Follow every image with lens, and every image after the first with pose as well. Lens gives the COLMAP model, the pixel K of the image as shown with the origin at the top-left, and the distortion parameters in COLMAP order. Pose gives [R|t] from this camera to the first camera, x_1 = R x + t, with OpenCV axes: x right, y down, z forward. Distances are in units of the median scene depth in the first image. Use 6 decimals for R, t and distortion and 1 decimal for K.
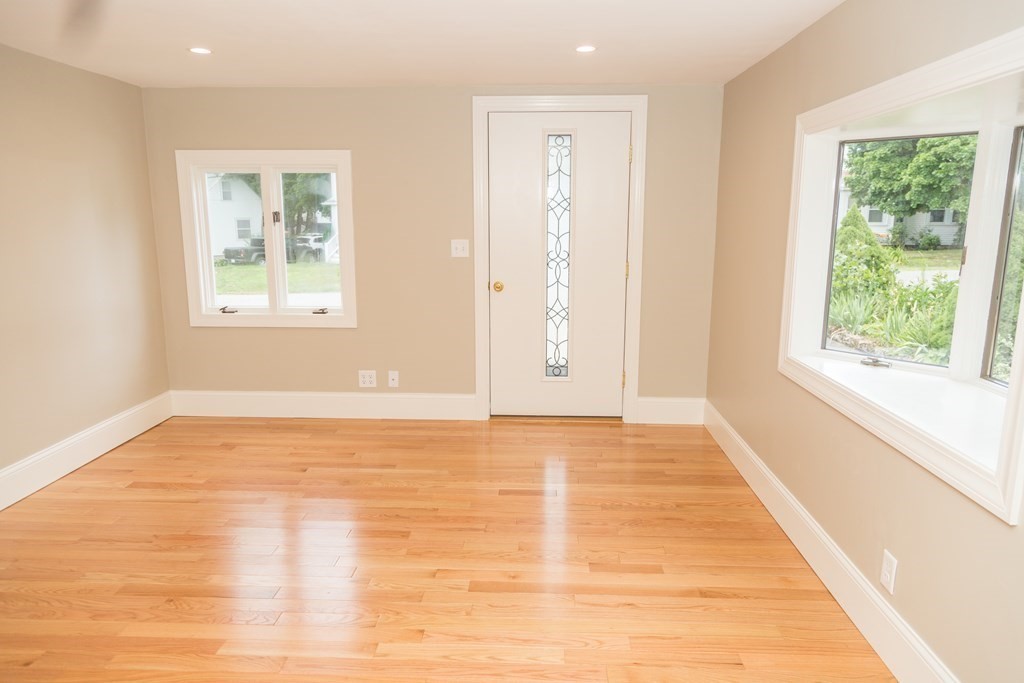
lens RADIAL K [[679.7, 0, 512.0], [0, 679.7, 341.5], [0, 0, 1]] dist [0.003153, 0.000175]
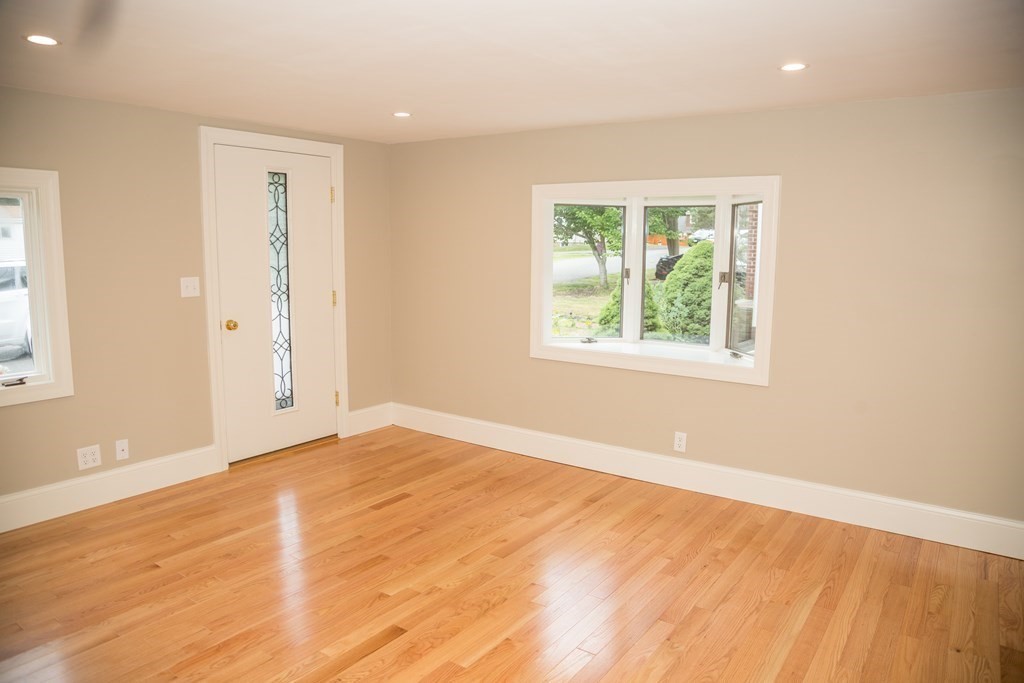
lens RADIAL K [[702.4, 0, 512.0], [0, 702.4, 341.5], [0, 0, 1]] dist [-0.121206, 0.090164]
pose [[0.542401, -0.114935, 0.832221, -0.610908], [0.147322, 0.988260, 0.040467, -0.039279], [-0.827102, 0.100655, 0.552966, 0.147573]]
